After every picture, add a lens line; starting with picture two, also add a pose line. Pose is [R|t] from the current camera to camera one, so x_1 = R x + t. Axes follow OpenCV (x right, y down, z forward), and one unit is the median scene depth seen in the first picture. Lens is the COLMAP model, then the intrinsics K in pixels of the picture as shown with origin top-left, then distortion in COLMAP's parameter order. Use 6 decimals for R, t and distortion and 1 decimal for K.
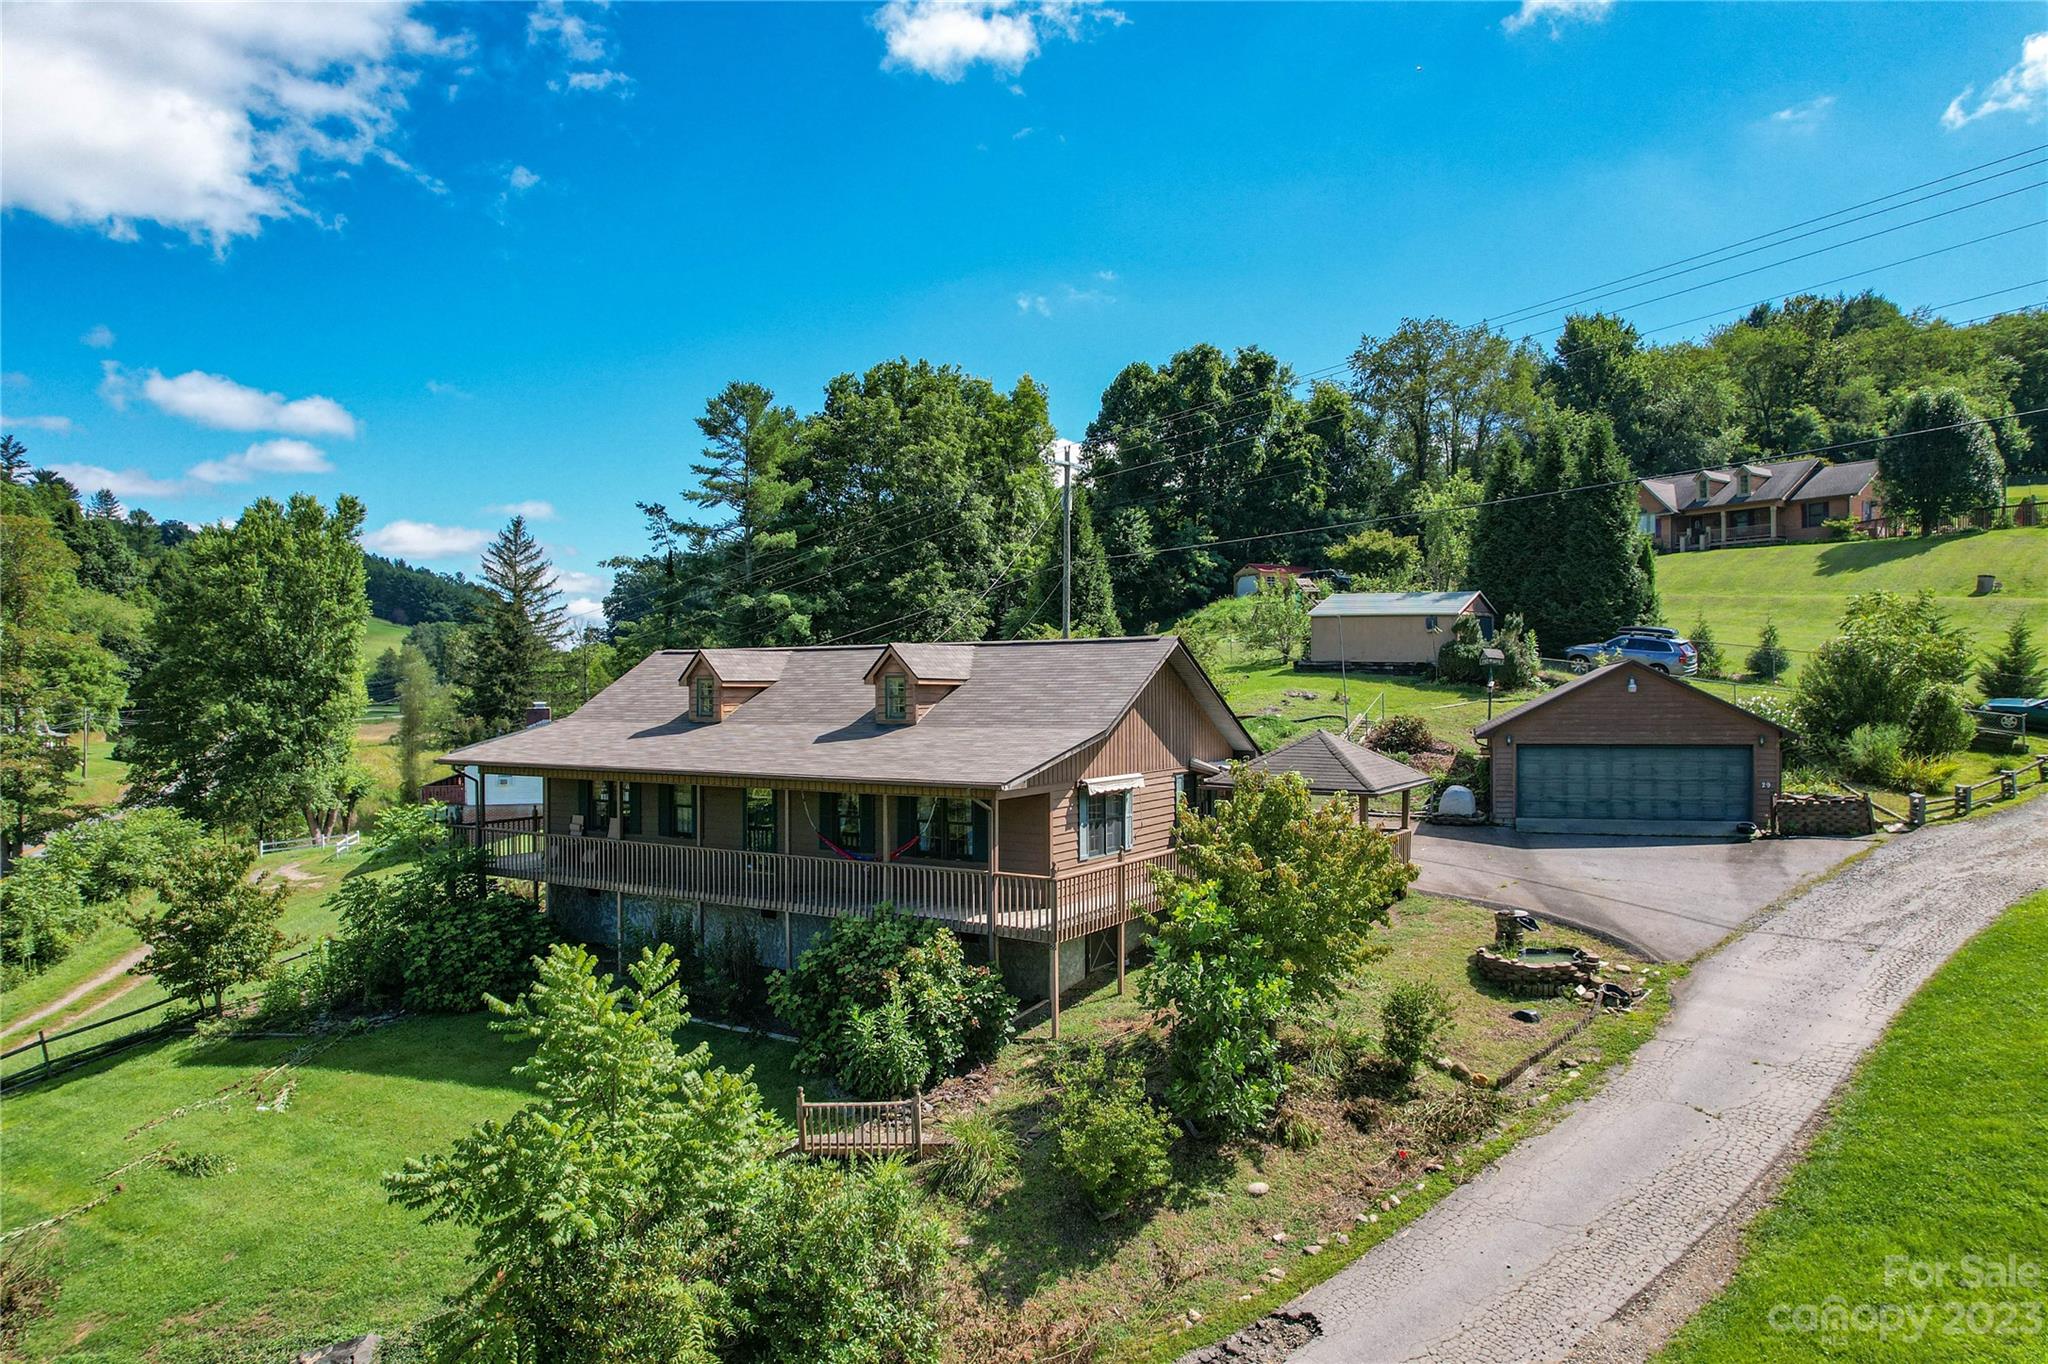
lens RADIAL K [[1295.3, 0, 1026.6], [0, 1295.3, 701.4], [0, 0, 1]] dist [-0.069723, 0.054246]
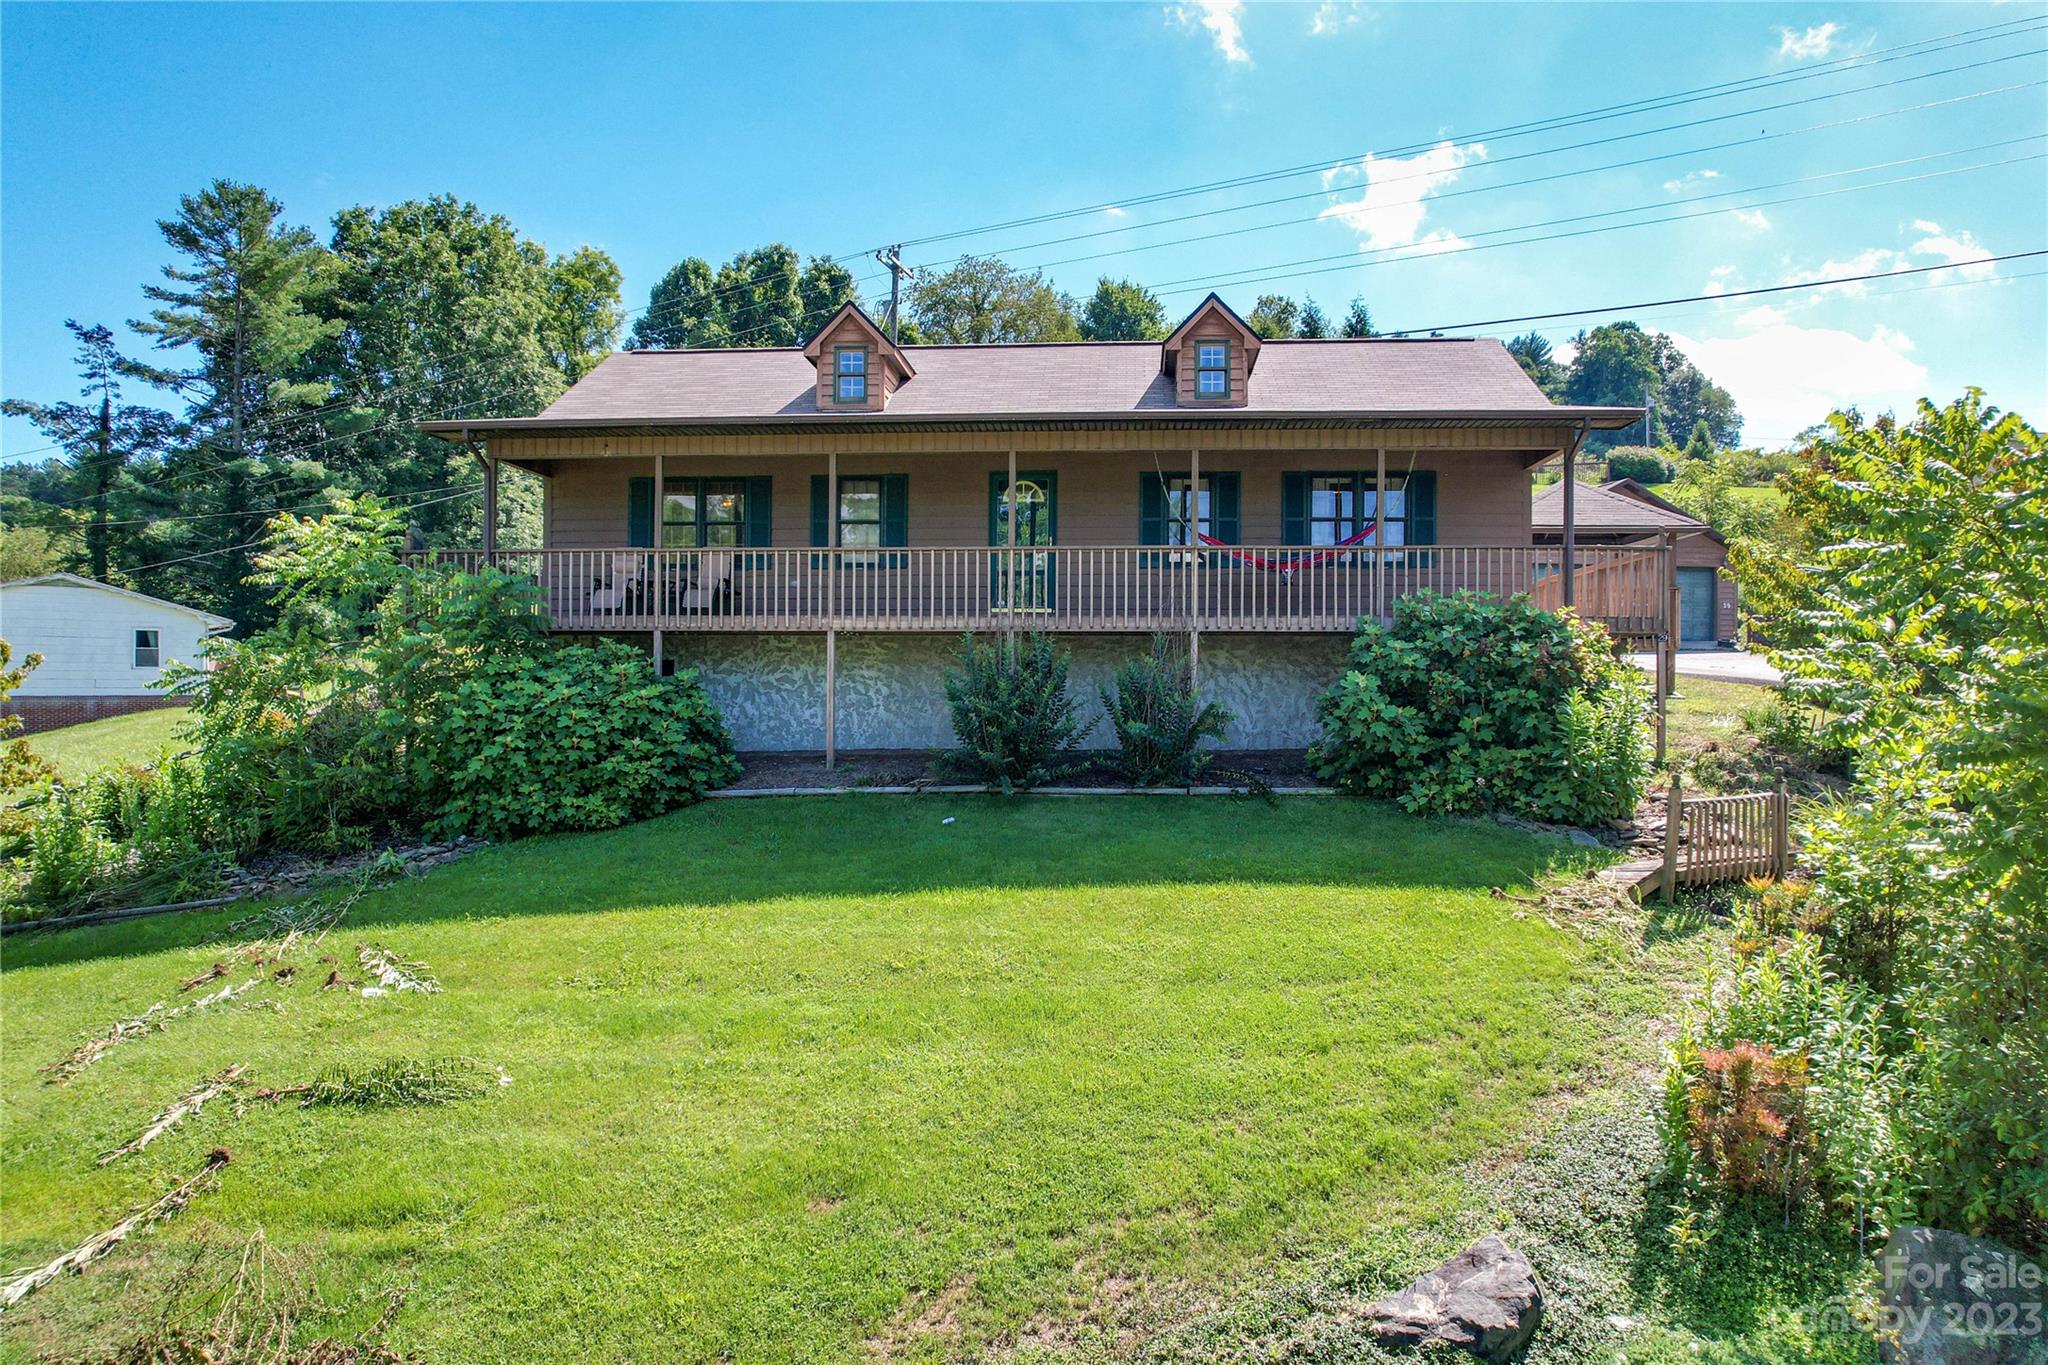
lens RADIAL K [[1312.5, 0, 1026.2], [0, 1312.5, 702.7], [0, 0, 1]] dist [-0.083747, 0.075366]
pose [[0.886501, 0.003920, 0.462711, -0.155168], [-0.005704, 0.999981, 0.002455, 0.053138], [-0.462692, -0.004816, 0.886506, 0.112957]]
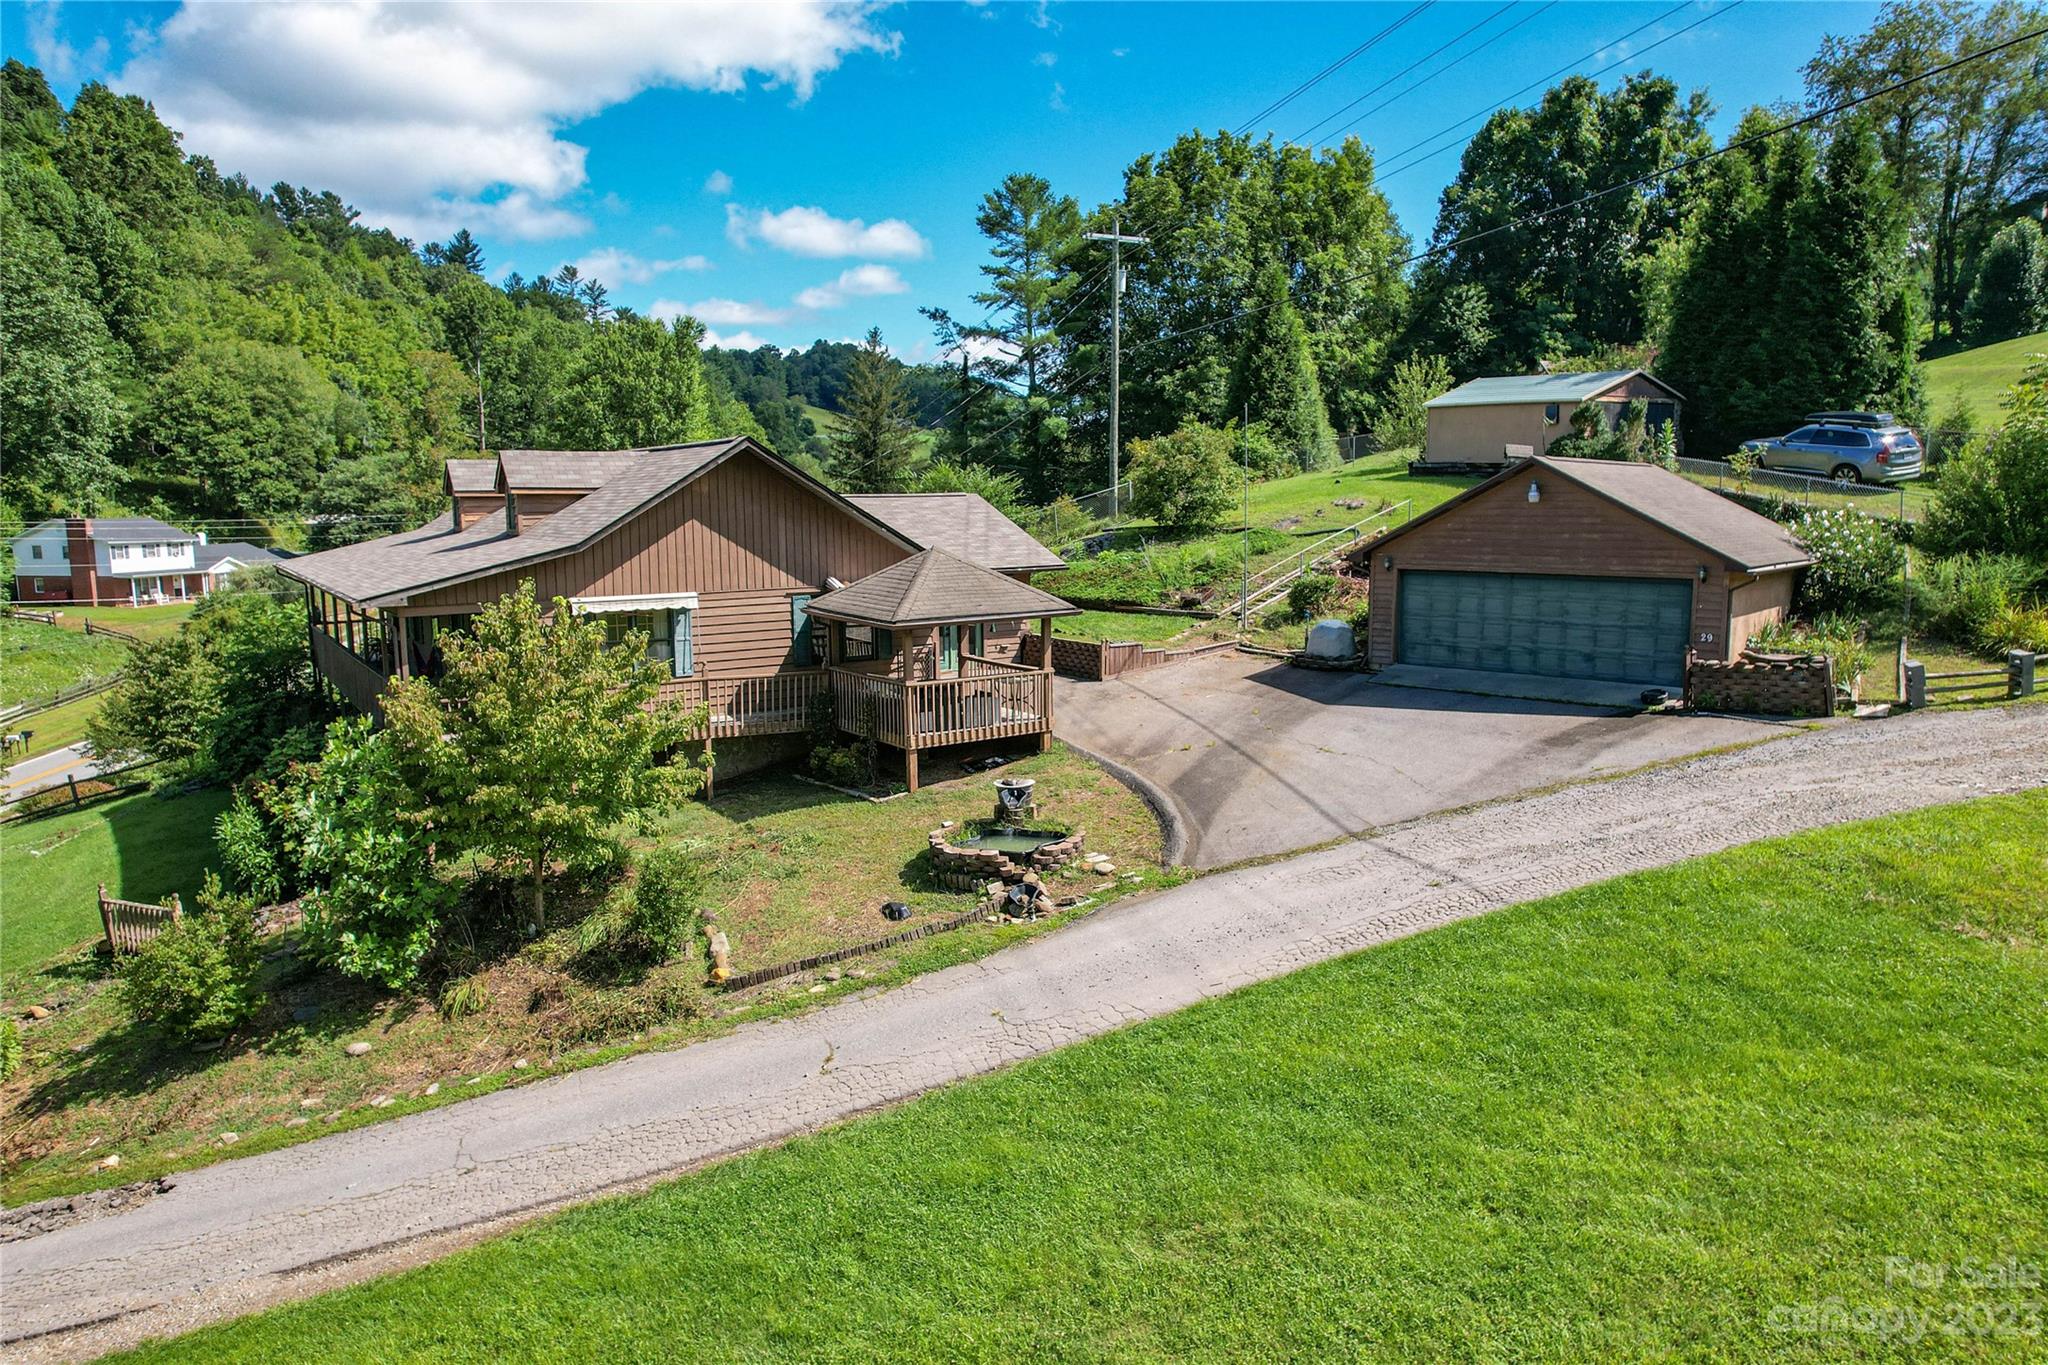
lens RADIAL K [[1295.3, 0, 1026.6], [0, 1295.3, 701.9], [0, 0, 1]] dist [-0.069723, 0.054246]
pose [[0.918474, 0.062242, -0.390553, 0.183023], [-0.003154, 0.988659, 0.150145, -0.001259], [0.395469, -0.136672, 0.908254, 0.074125]]
